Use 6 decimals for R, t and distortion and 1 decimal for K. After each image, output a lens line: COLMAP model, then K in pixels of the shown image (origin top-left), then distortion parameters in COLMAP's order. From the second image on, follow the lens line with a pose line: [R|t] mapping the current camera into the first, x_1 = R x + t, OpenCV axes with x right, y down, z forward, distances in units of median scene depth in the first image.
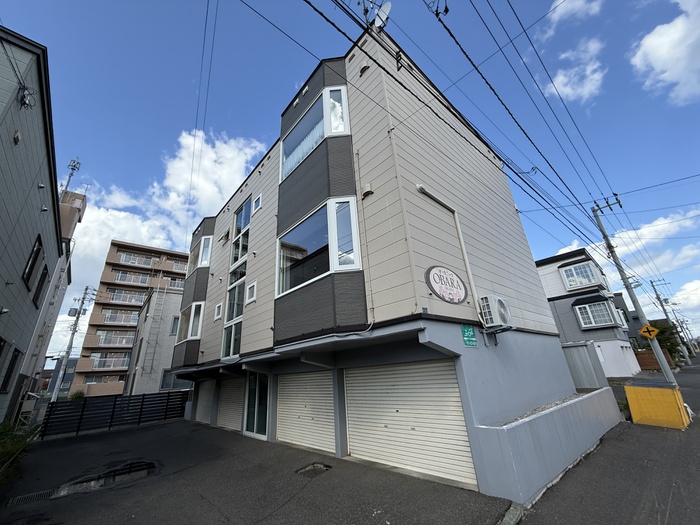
lens RADIAL K [[279.3, 0, 349.3], [0, 279.3, 262.2], [0, 0, 1]] dist [-0.000708, 0.000126]
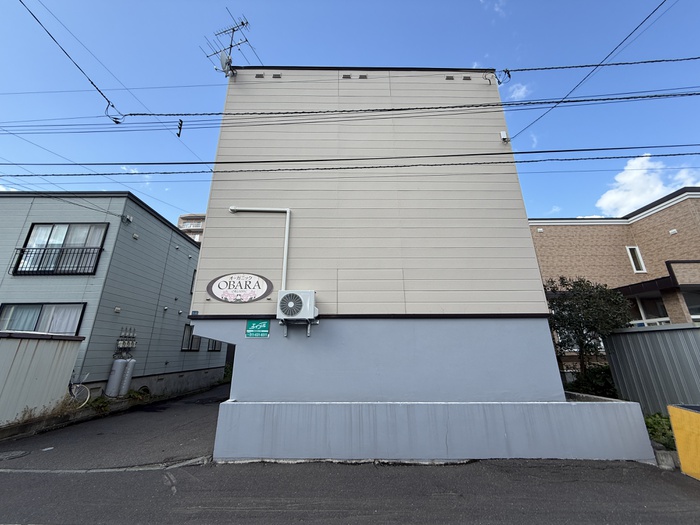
lens RADIAL K [[279.3, 0, 349.3], [0, 279.3, 262.2], [0, 0, 1]] dist [-0.000708, 0.000126]
pose [[0.755500, -0.141871, -0.639603, 1.483056], [0.201400, 0.979291, 0.020676, 0.041868], [0.623424, -0.144436, 0.768427, 0.366119]]
